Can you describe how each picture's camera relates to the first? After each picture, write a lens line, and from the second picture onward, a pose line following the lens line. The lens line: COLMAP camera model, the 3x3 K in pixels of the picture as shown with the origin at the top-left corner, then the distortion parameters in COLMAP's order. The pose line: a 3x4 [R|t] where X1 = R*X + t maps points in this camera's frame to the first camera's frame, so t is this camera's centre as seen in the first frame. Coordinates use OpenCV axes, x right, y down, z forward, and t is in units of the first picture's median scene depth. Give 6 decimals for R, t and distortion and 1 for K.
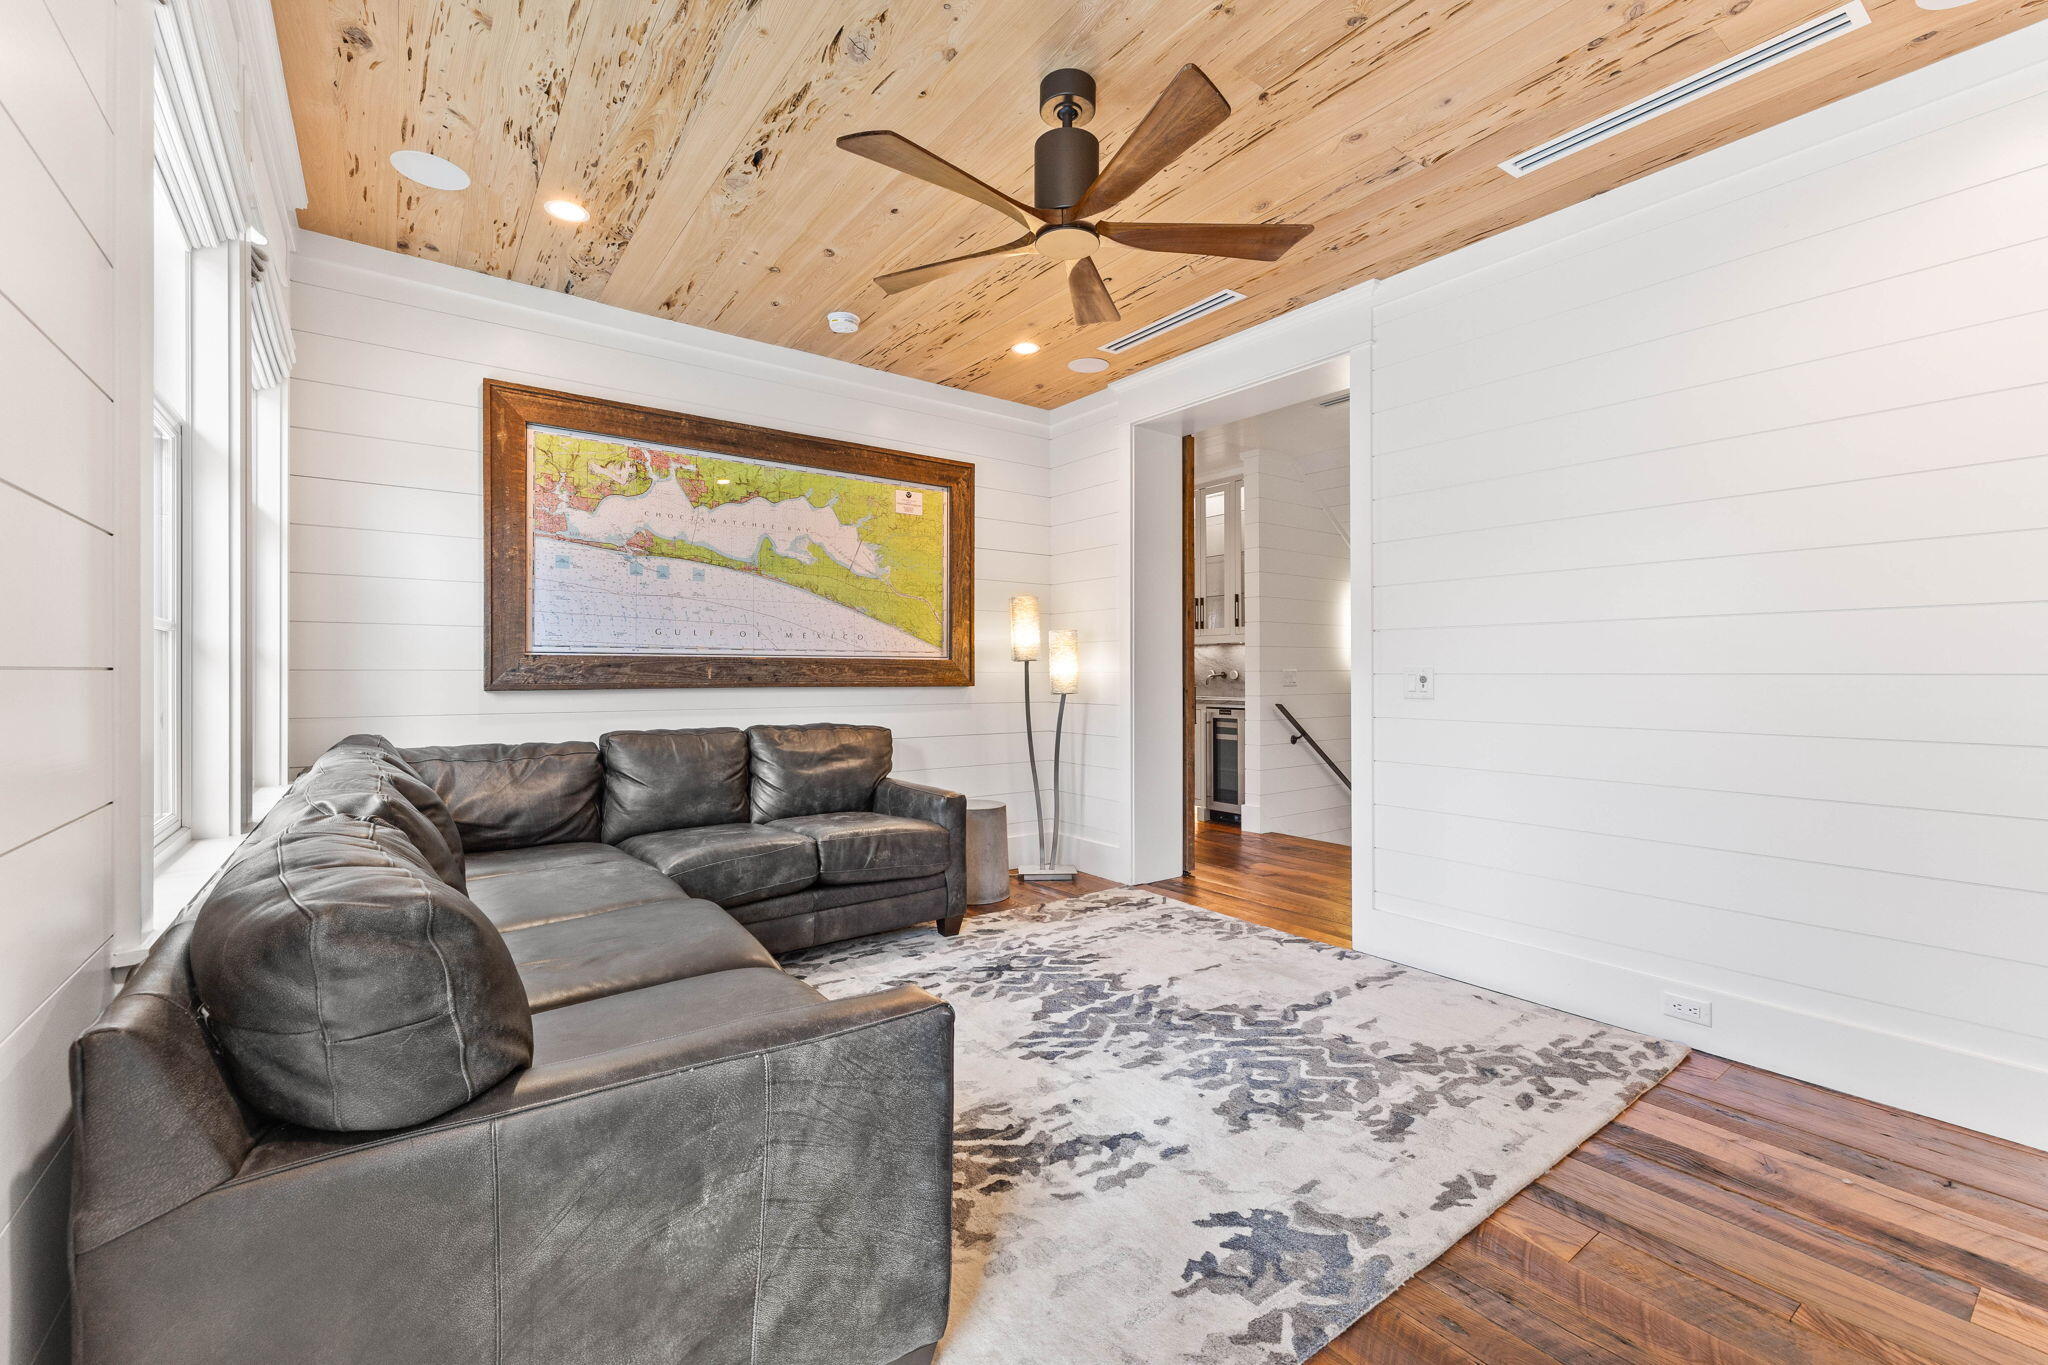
lens RADIAL K [[853.4, 0, 1023.6], [0, 853.4, 675.1], [0, 0, 1]] dist [-0.003165, 0.000298]
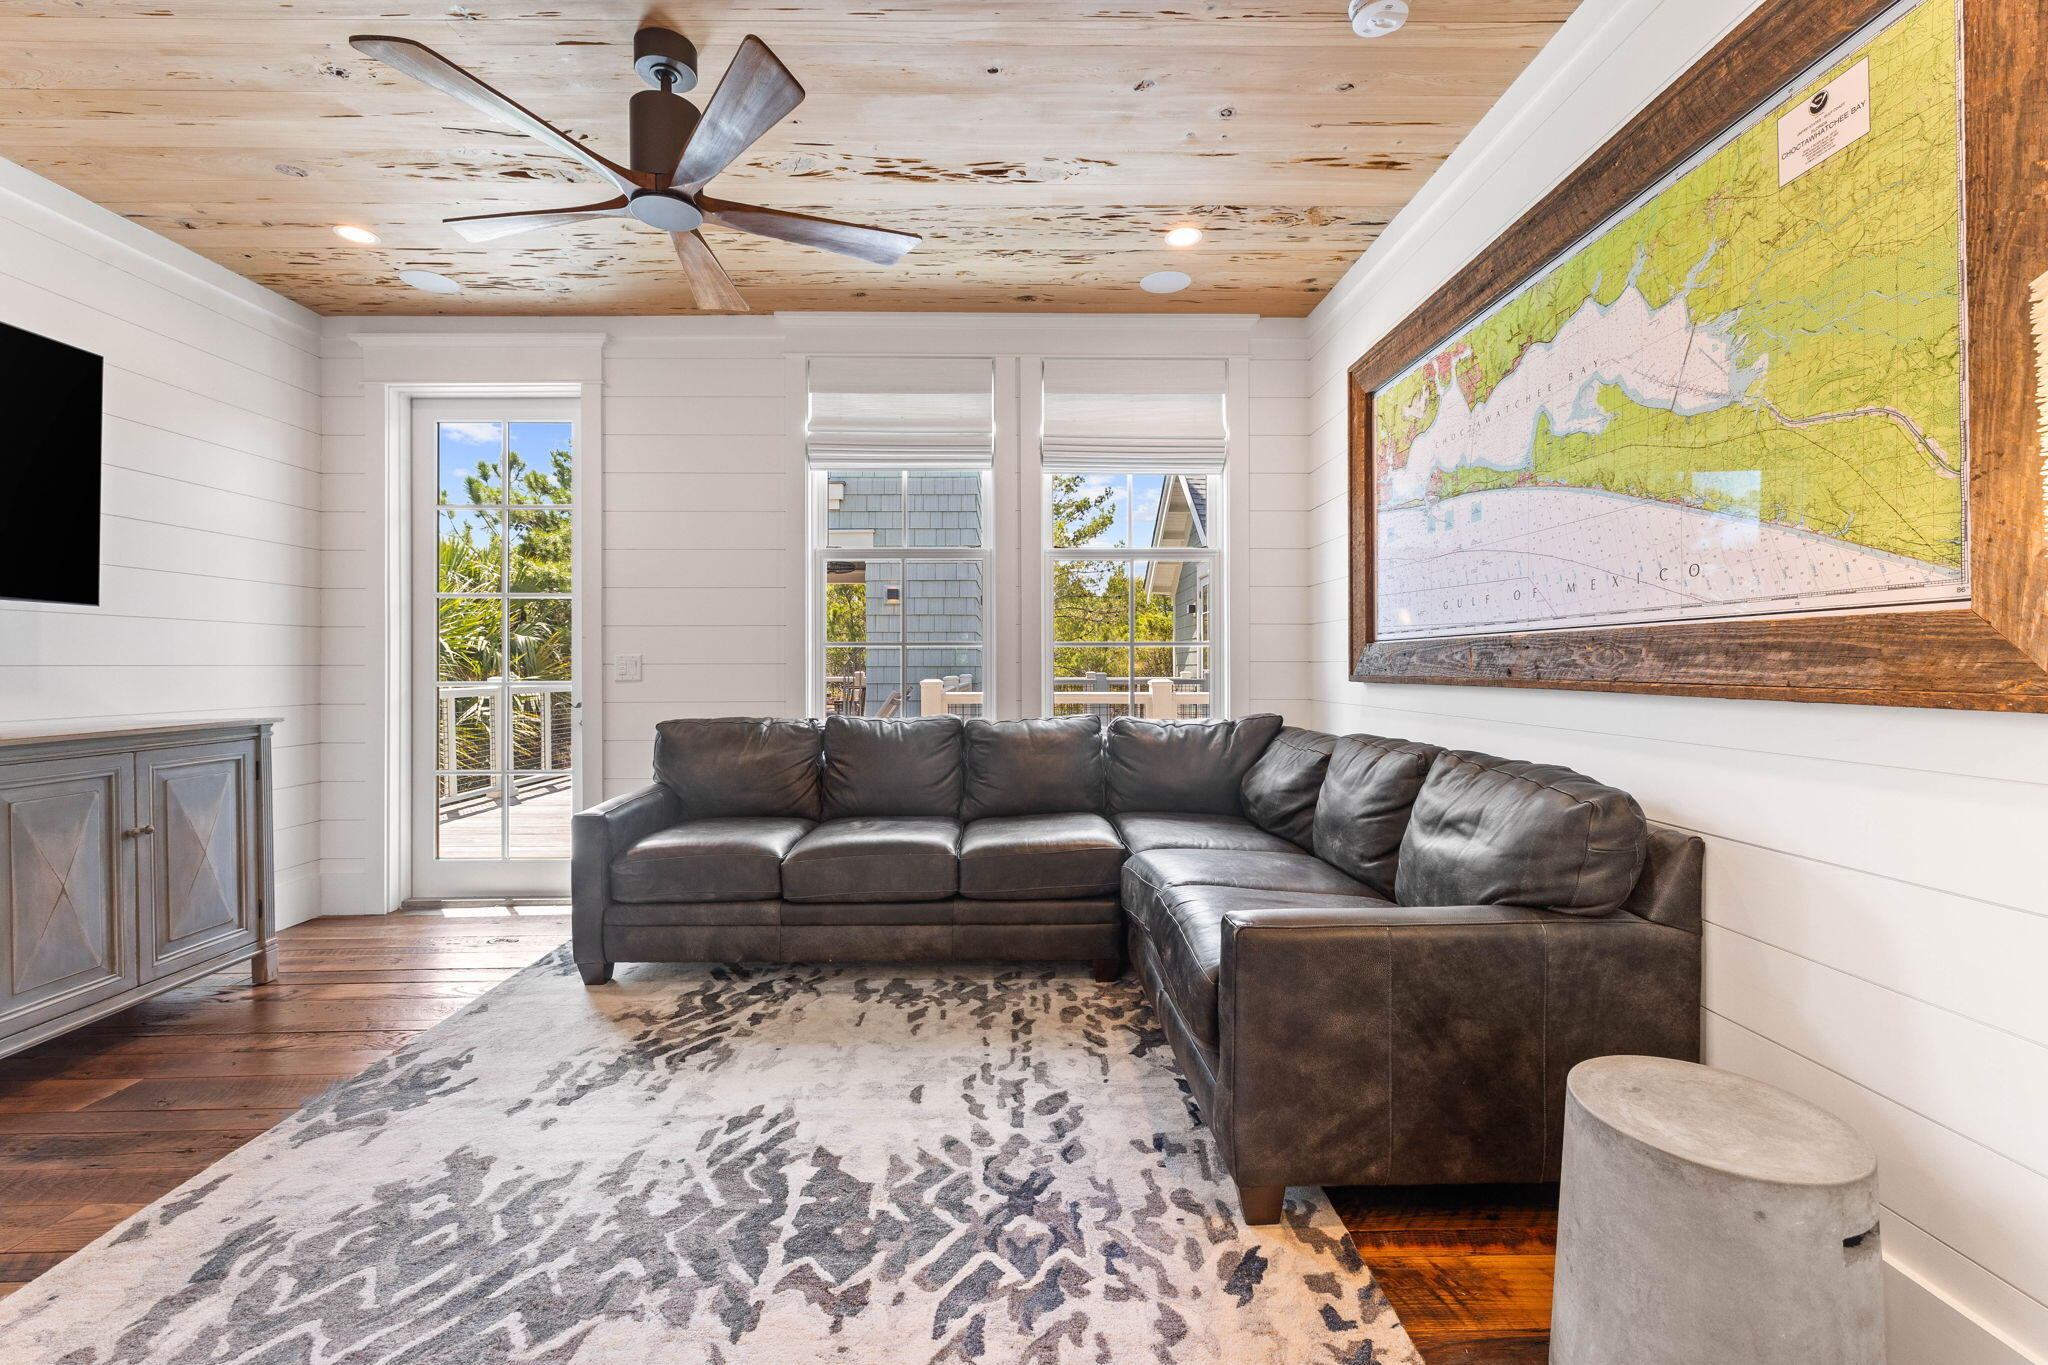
lens RADIAL K [[853.4, 0, 1024.8], [0, 853.4, 673.3], [0, 0, 1]] dist [-0.003165, 0.000298]
pose [[-0.582357, 0.005323, -0.812916, 0.445109], [-0.001739, 0.999968, 0.007793, 0.000988], [0.812931, 0.005952, -0.582329, 1.409623]]
